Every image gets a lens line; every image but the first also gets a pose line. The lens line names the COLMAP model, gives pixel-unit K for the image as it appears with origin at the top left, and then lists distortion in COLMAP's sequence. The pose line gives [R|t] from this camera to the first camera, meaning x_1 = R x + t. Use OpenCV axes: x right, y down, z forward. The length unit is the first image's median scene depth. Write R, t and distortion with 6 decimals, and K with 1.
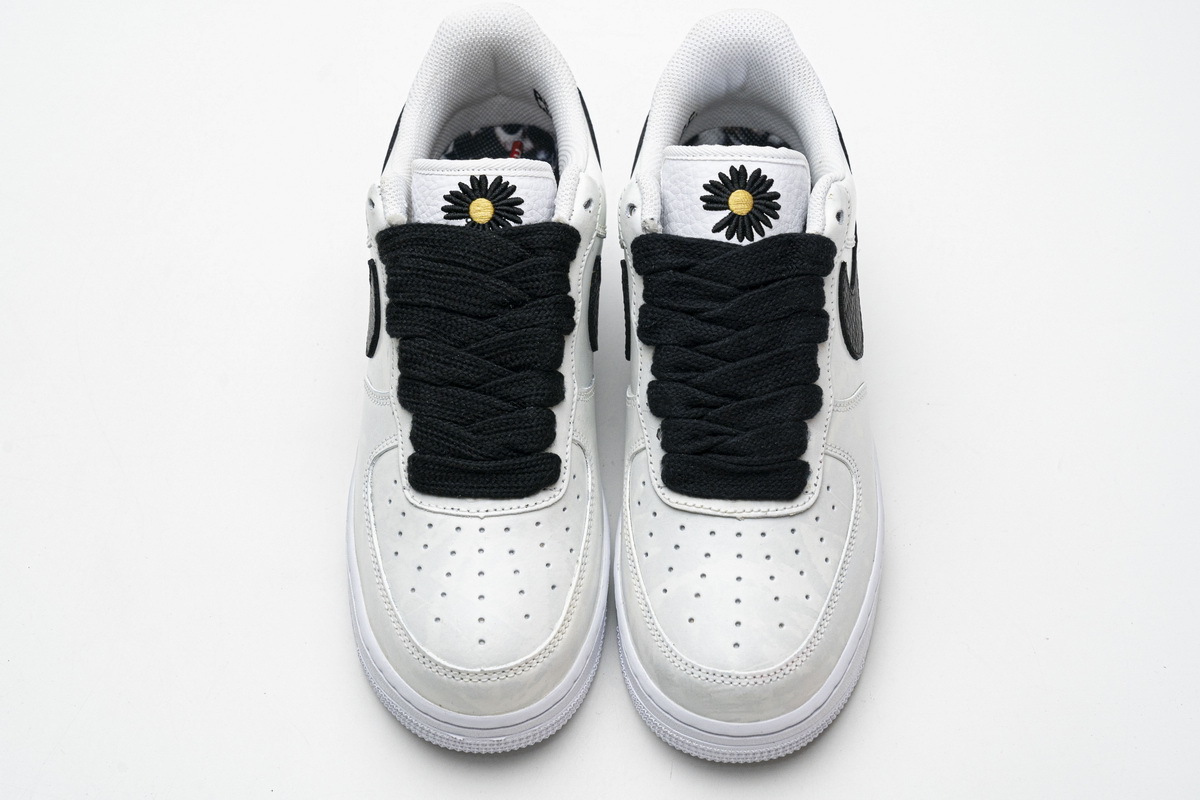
lens RADIAL K [[2101.0, 0, 600.0], [0, 2101.0, 400.0], [0, 0, 1]] dist [0.154806, -0.020844]
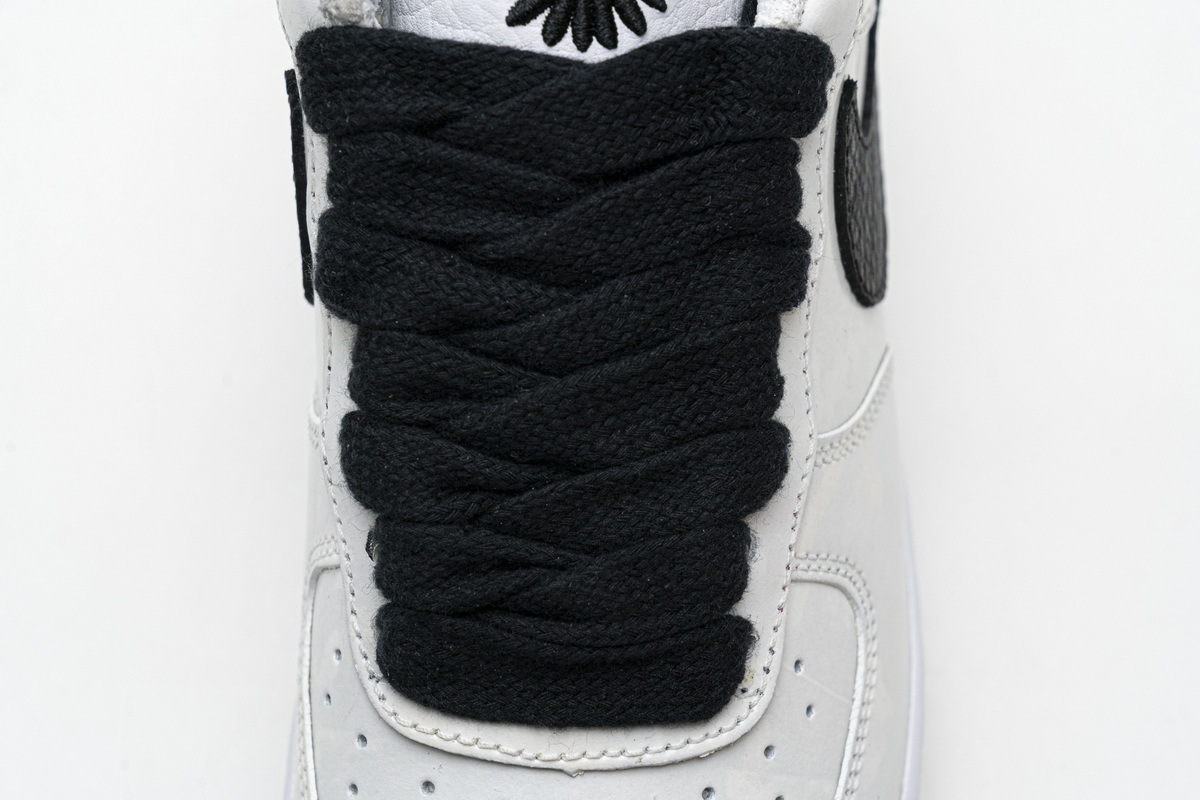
lens RADIAL K [[2395.9, 0, 600.0], [0, 2395.9, 400.0], [0, 0, 1]] dist [0.033952, -0.084902]
pose [[0.999350, 0.000727, 0.036051, 0.054934], [-0.007916, 0.979831, 0.199672, -0.100314], [-0.035178, -0.199828, 0.979199, 0.571404]]
